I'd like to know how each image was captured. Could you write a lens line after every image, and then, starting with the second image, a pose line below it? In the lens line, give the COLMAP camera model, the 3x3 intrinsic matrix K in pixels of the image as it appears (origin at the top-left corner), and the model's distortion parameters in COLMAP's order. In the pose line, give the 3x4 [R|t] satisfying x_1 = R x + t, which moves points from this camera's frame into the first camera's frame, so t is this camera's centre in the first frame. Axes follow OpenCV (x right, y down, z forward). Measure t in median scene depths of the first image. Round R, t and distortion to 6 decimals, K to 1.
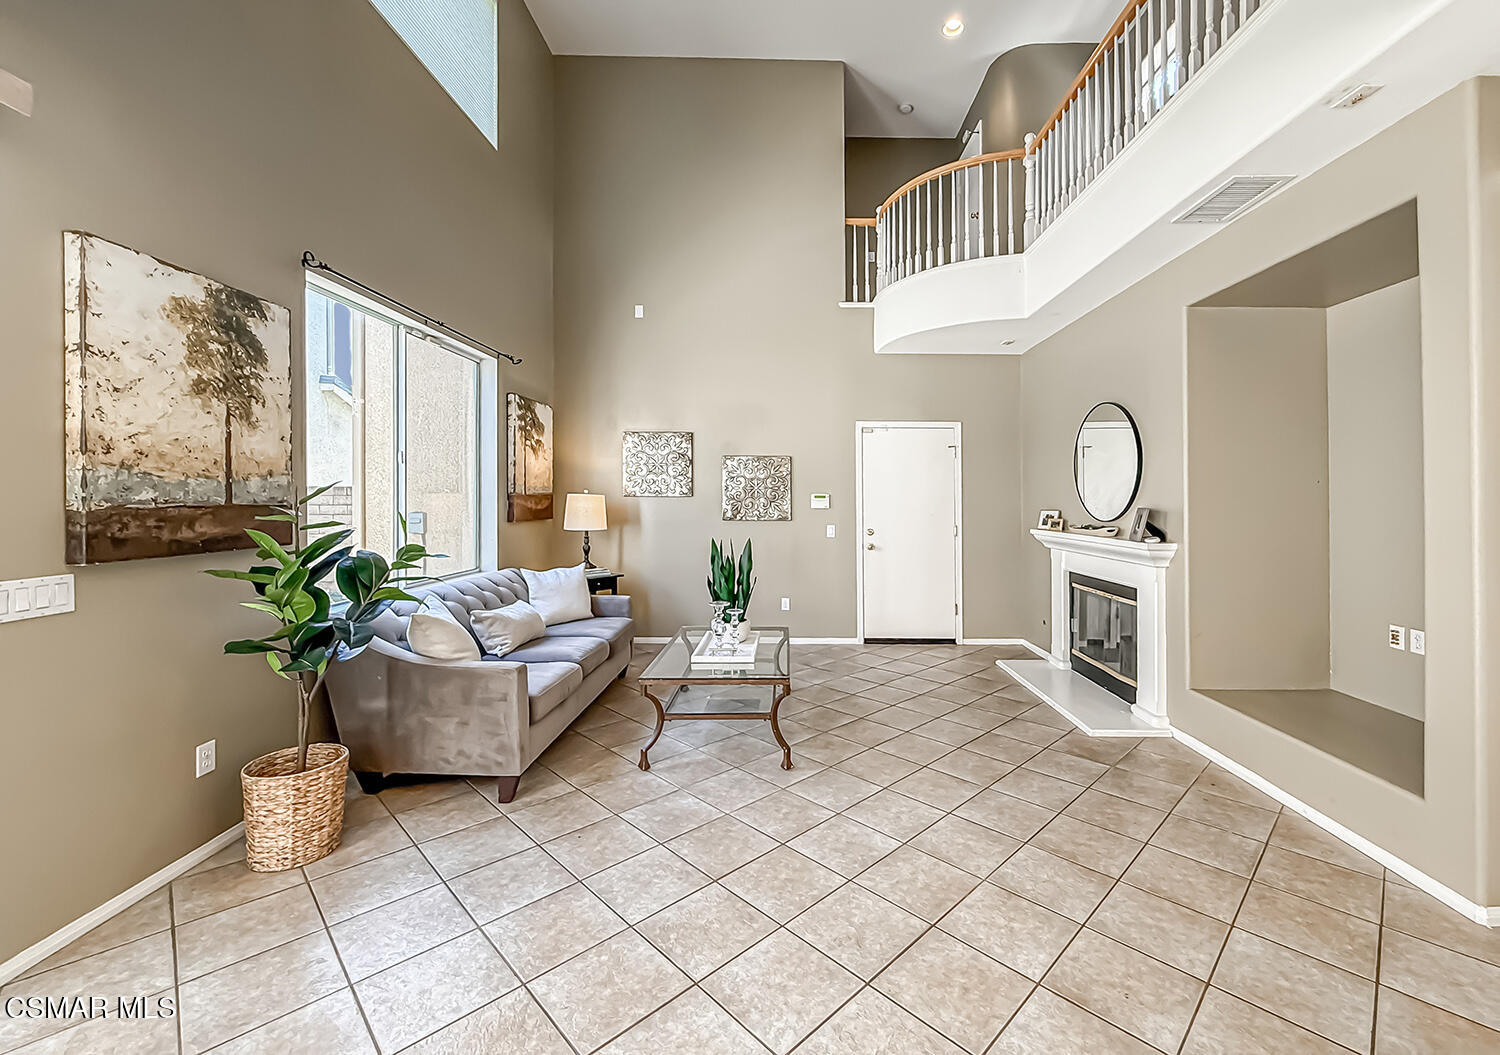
lens RADIAL K [[613.8, 0, 804.7], [0, 613.8, 470.6], [0, 0, 1]] dist [-0.002889, 0.000706]
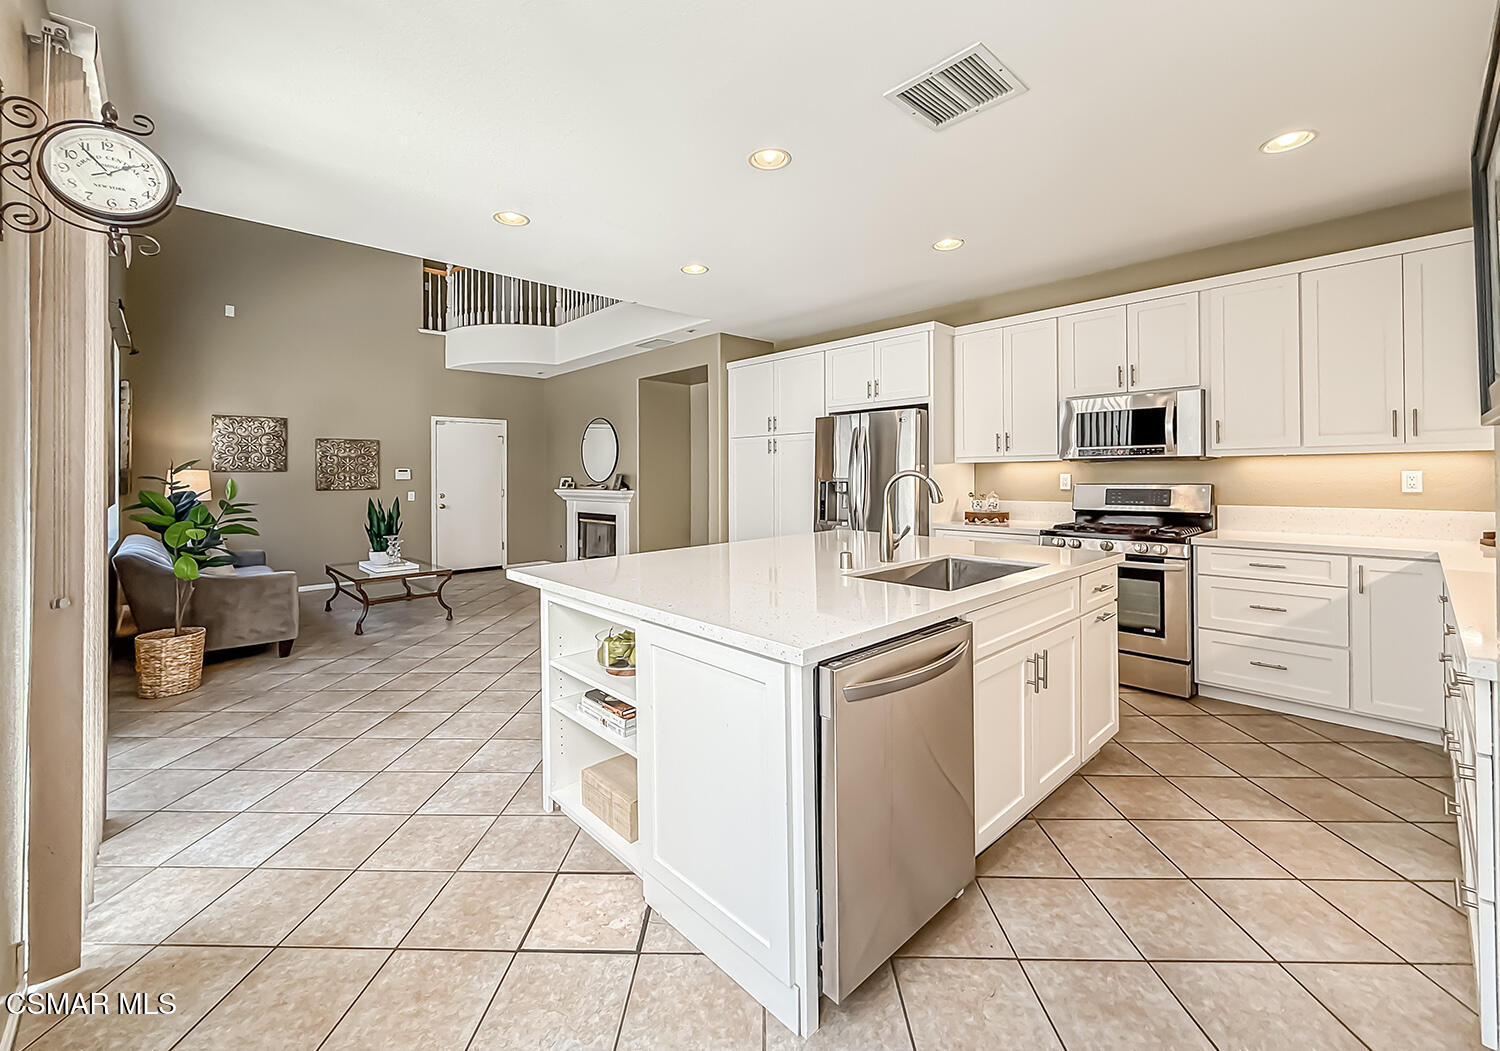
lens RADIAL K [[626.1, 0, 750.8], [0, 626.1, 511.1], [0, 0, 1]] dist [-0.000264, -0.000629]
pose [[0.728547, -0.051788, 0.683036, -0.431063], [-0.018294, 0.995311, 0.094978, -0.016324], [-0.684752, -0.081691, 0.724183, -0.629711]]
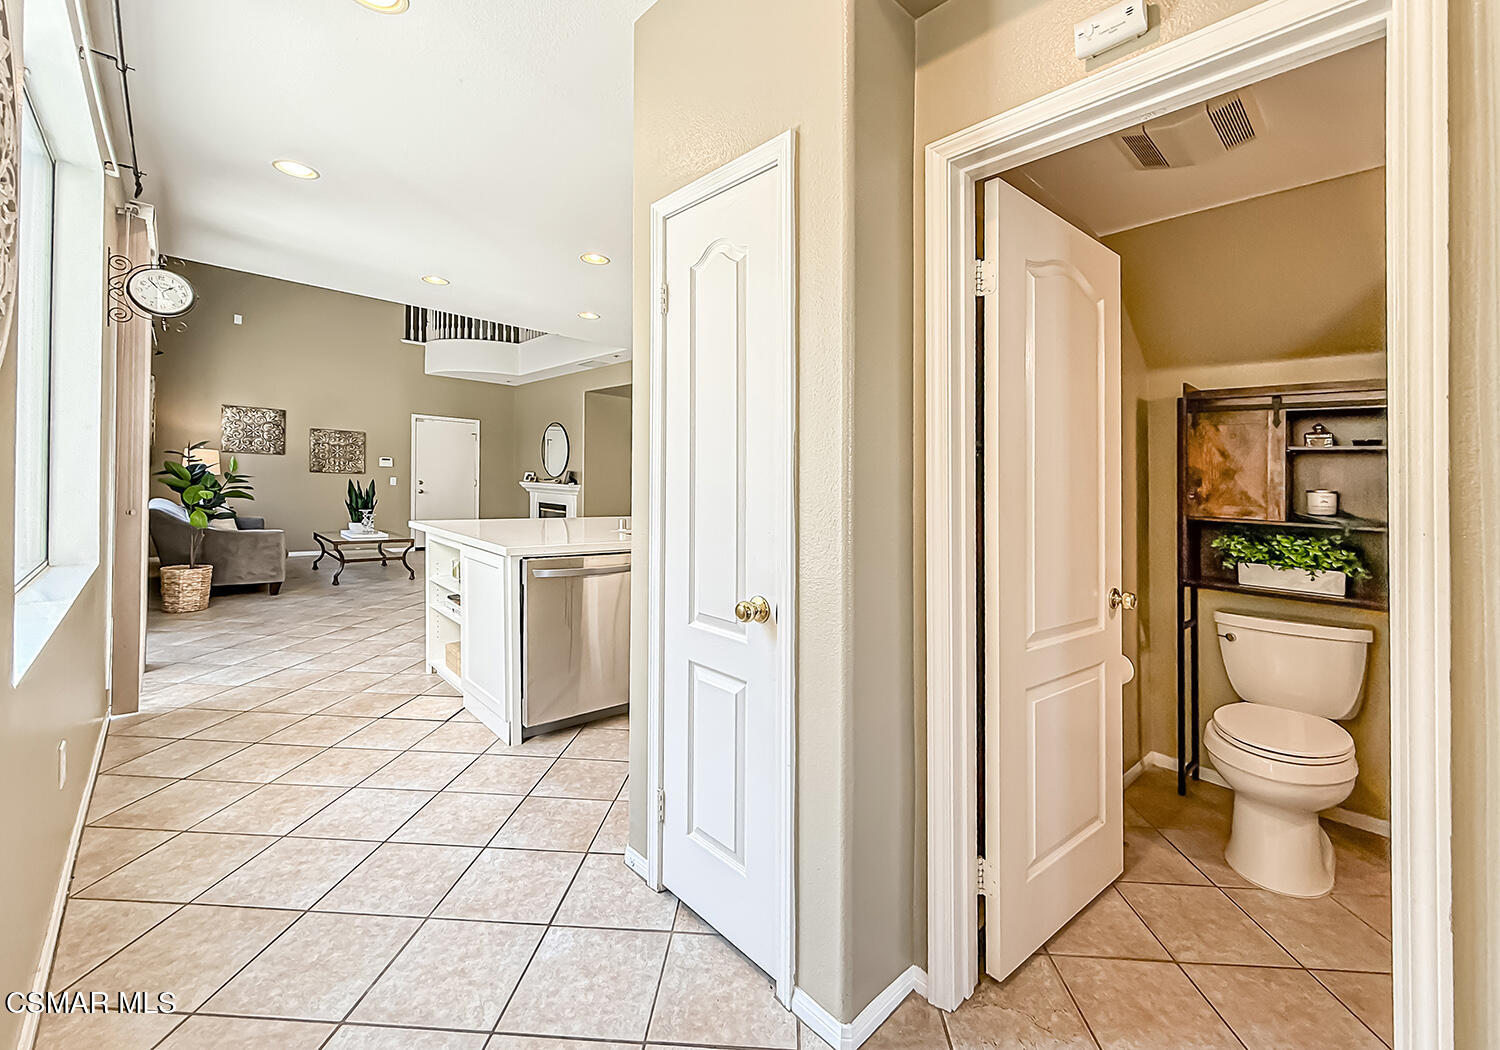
lens RADIAL K [[626.1, 0, 786.5], [0, 626.1, 544.3], [0, 0, 1]] dist [-0.000264, -0.000629]
pose [[0.716926, -0.043156, 0.695812, -0.441286], [-0.066773, 0.989243, 0.130155, -0.024064], [-0.693944, -0.139773, 0.706332, -1.081679]]
